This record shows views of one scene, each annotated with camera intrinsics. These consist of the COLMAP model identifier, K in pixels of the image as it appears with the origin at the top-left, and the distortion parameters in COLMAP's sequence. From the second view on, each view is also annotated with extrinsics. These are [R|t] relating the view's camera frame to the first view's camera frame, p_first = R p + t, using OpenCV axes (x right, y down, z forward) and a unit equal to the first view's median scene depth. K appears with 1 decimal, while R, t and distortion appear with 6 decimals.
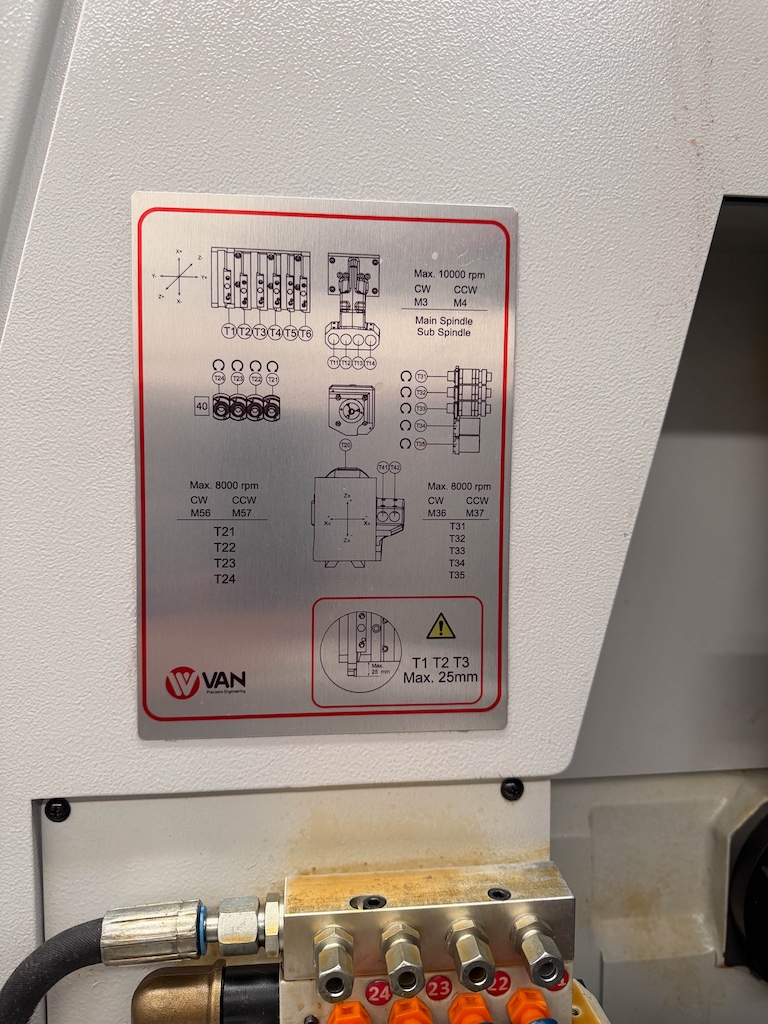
lens RADIAL K [[769.0, 0, 393.2], [0, 769.0, 514.0], [0, 0, 1]] dist [0.000345, -0.034920]
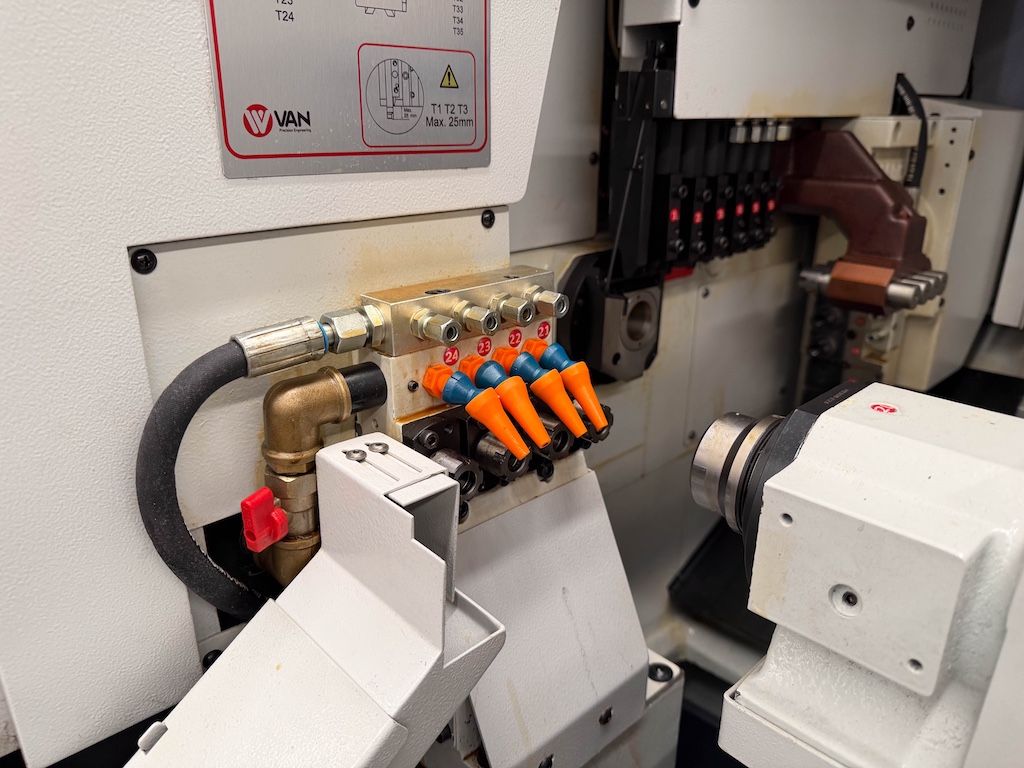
lens RADIAL K [[738.8, 0, 515.3], [0, 738.8, 382.1], [0, 0, 1]] dist [0.013131, -0.023295]
pose [[0.799403, -0.208774, 0.563354, -0.636178], [0.046639, 0.956416, 0.288259, 0.283900], [-0.598982, -0.204161, 0.774299, -0.080335]]
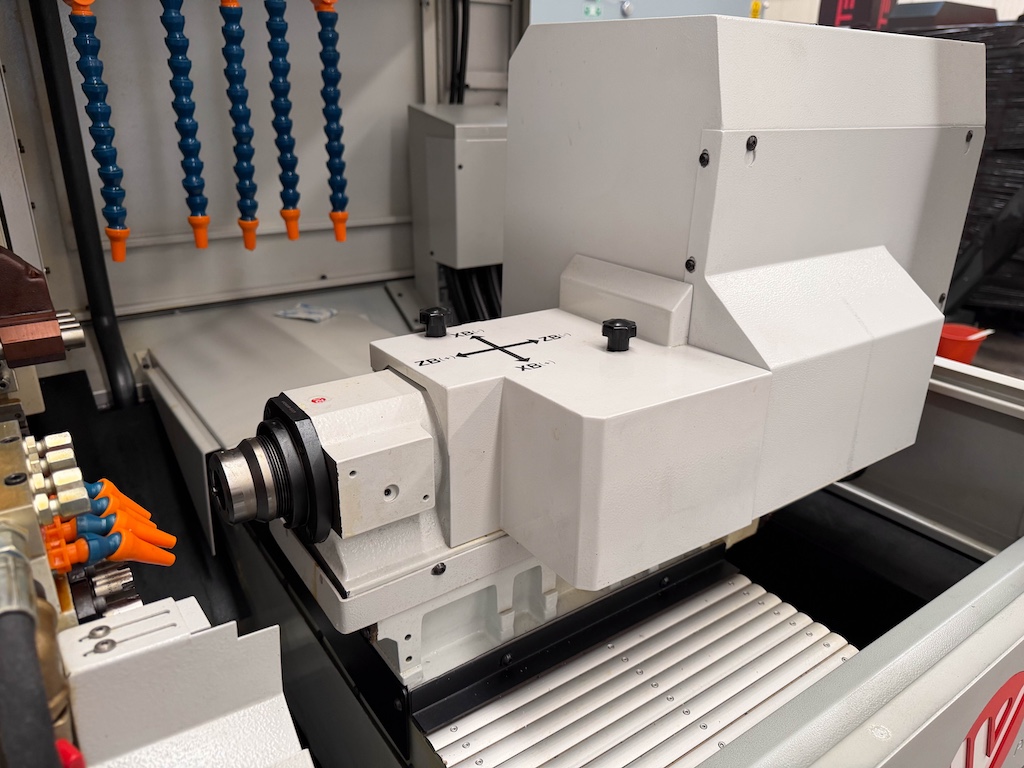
lens RADIAL K [[738.8, 0, 491.6], [0, 738.8, 382.5], [0, 0, 1]] dist [0.013131, -0.023295]
pose [[-0.456101, -0.329927, 0.826511, -1.269908], [0.063867, 0.914209, 0.400178, -0.068978], [-0.887633, 0.235308, -0.395900, 0.720217]]
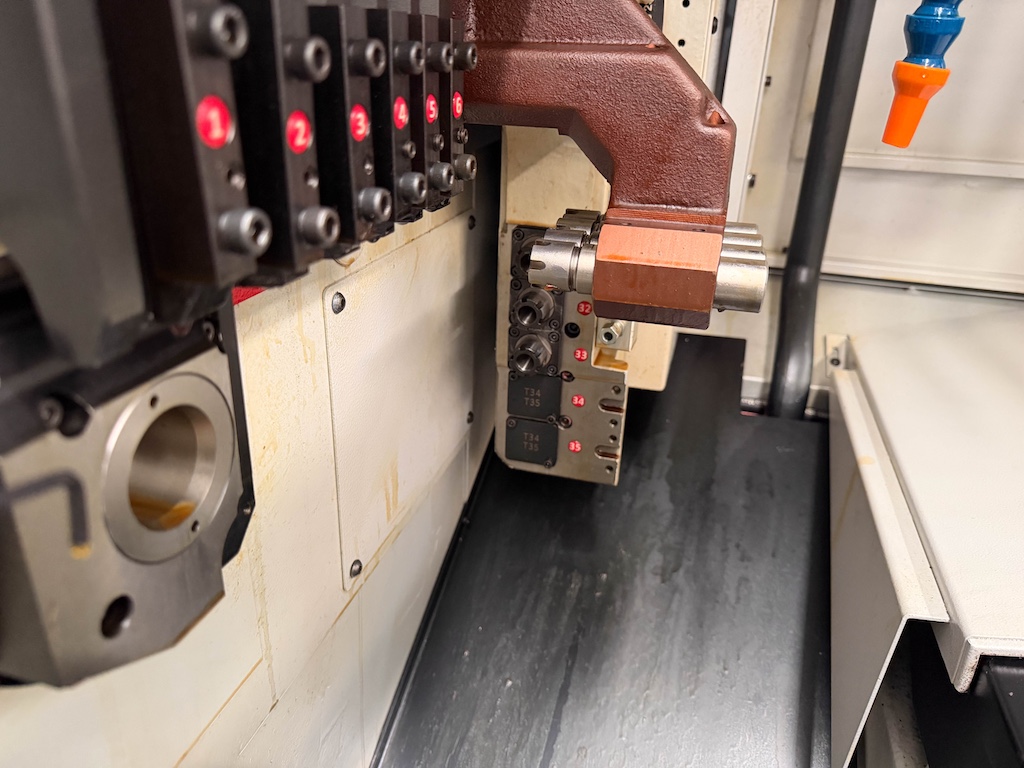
lens RADIAL K [[738.8, 0, 510.8], [0, 738.8, 391.1], [0, 0, 1]] dist [0.013131, -0.023295]
pose [[0.389581, -0.379288, 0.839266, 0.438861], [0.042852, 0.917741, 0.394861, 0.419099], [-0.919995, -0.117866, 0.373788, 0.838500]]
